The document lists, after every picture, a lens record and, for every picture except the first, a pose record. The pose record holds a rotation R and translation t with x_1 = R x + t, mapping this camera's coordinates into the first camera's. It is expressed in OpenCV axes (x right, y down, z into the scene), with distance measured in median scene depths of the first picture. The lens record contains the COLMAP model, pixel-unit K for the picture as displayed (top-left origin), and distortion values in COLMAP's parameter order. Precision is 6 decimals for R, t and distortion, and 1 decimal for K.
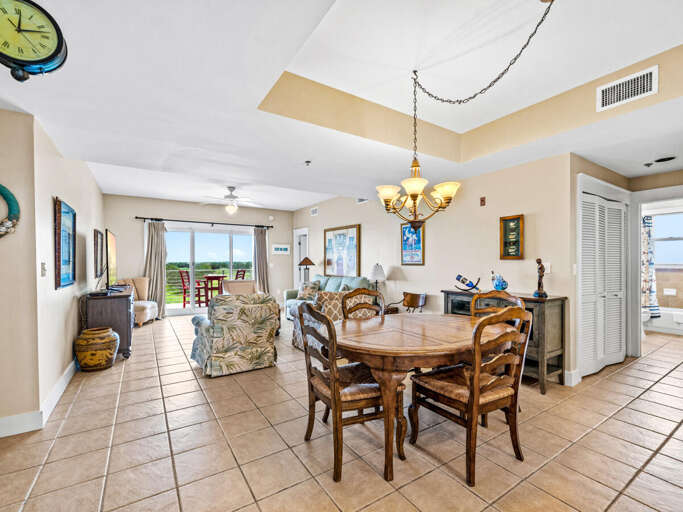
lens RADIAL K [[309.8, 0, 341.5], [0, 309.8, 256.0], [0, 0, 1]] dist [-0.003056, -0.000237]
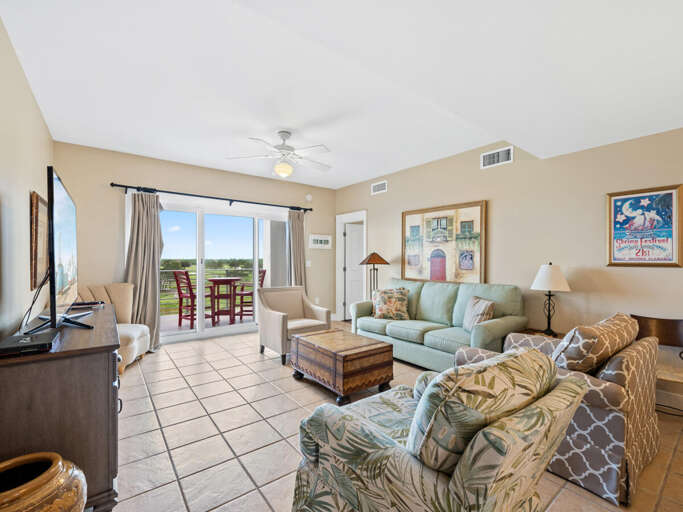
lens RADIAL K [[309.8, 0, 341.5], [0, 309.8, 256.0], [0, 0, 1]] dist [-0.003056, -0.000237]
pose [[0.996783, 0.006927, 0.079854, -0.255413], [-0.007383, 0.999958, 0.005420, 0.008626], [-0.079813, -0.005992, 0.996792, 0.349986]]
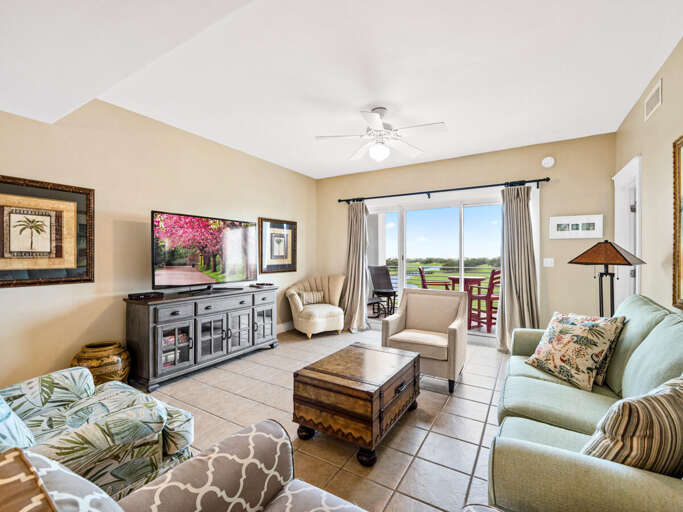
lens RADIAL K [[309.8, 0, 341.5], [0, 309.8, 256.0], [0, 0, 1]] dist [-0.003056, -0.000237]
pose [[0.434522, 0.000810, -0.900661, 0.072028], [0.015303, 0.999849, 0.008282, 0.013637], [0.900531, -0.017381, 0.434444, 0.631563]]
